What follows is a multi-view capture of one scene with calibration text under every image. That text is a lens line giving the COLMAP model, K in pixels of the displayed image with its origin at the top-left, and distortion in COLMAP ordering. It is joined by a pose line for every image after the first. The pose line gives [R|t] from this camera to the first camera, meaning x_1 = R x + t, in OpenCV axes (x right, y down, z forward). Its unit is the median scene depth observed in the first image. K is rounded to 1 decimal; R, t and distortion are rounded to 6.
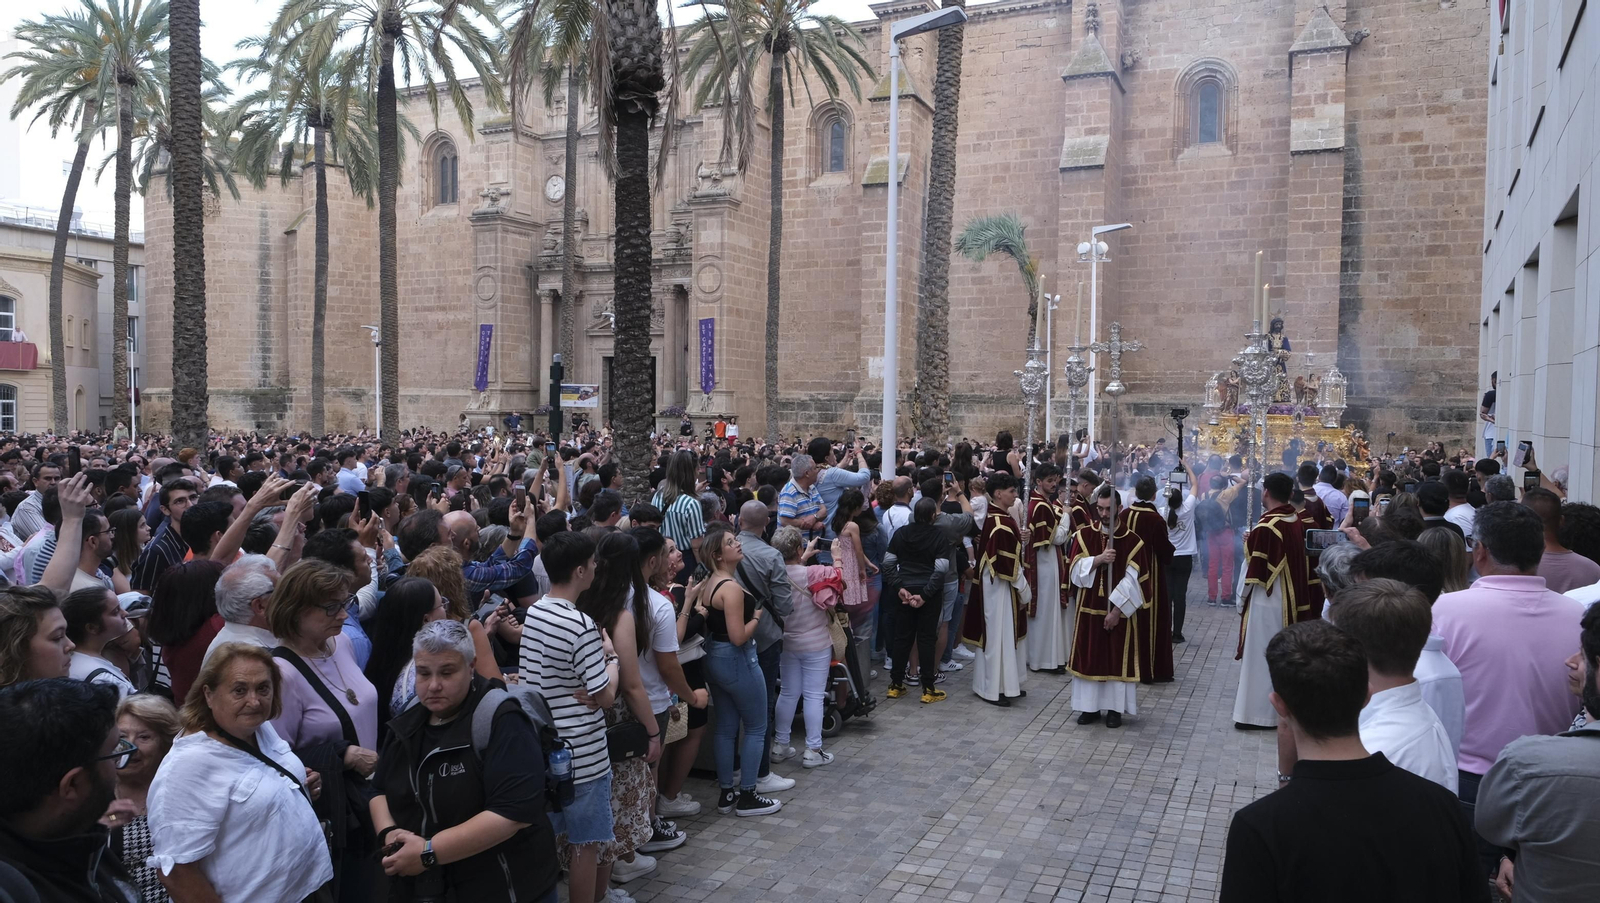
lens RADIAL K [[1123.1, 0, 810.0], [0, 1123.1, 450.8], [0, 0, 1]] dist [0.003148, 0.010061]
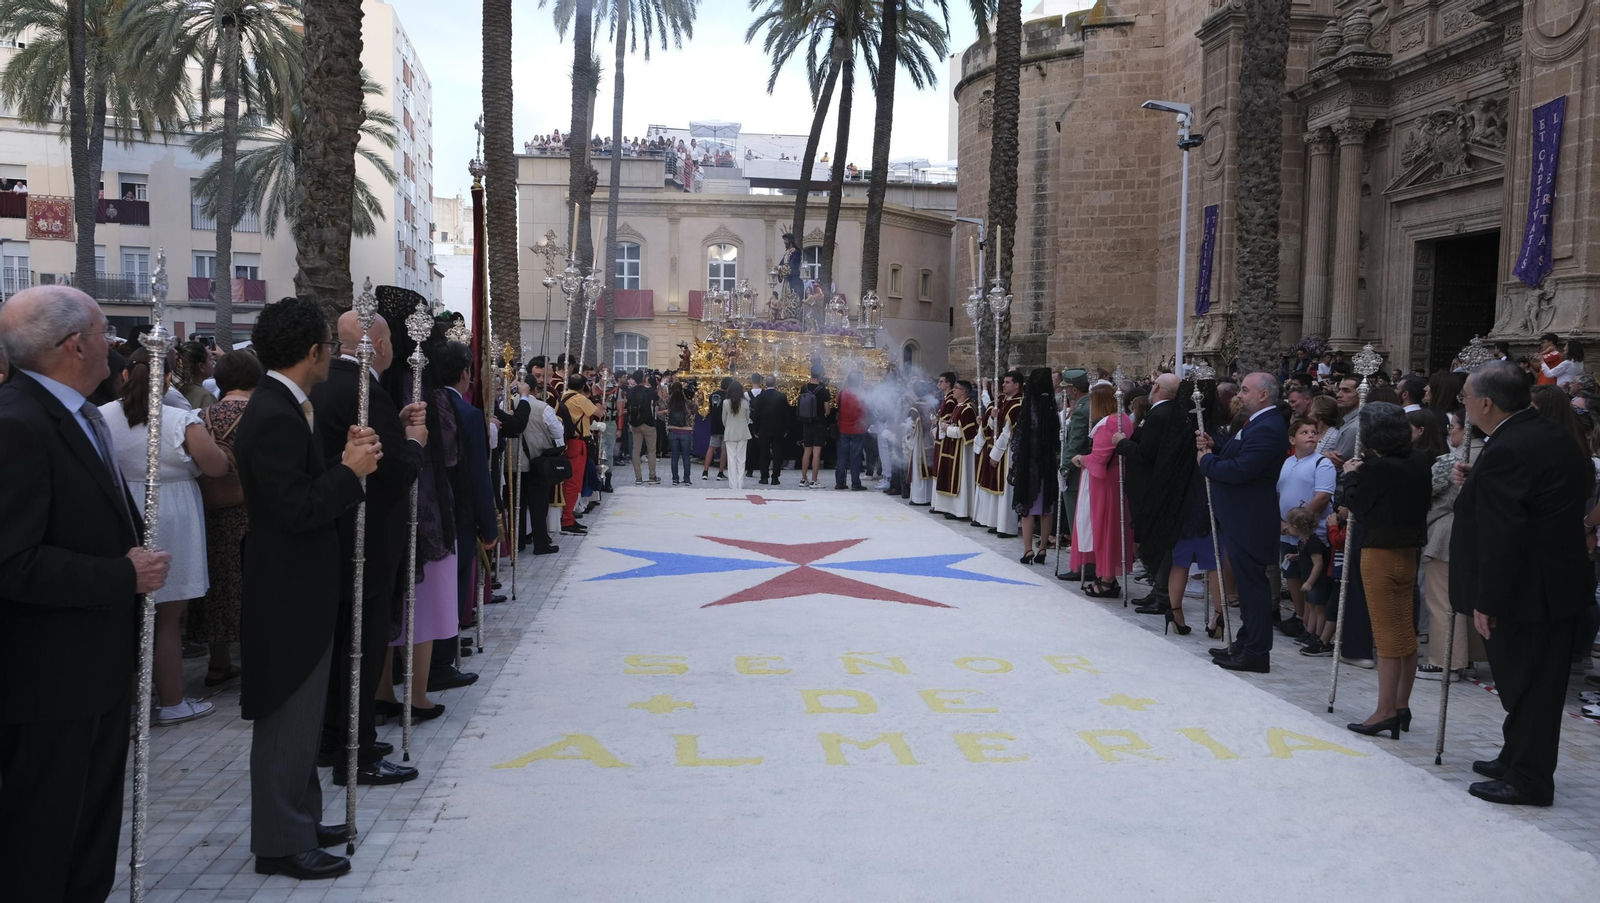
lens RADIAL K [[1115.6, 0, 796.6], [0, 1115.6, 446.1], [0, 0, 1]] dist [0.005503, 0.005235]
pose [[0.547191, 0.049640, -0.835534, 0.092963], [-0.039906, 0.998652, 0.033196, 0.004109], [0.836056, 0.015178, 0.548434, 0.486641]]
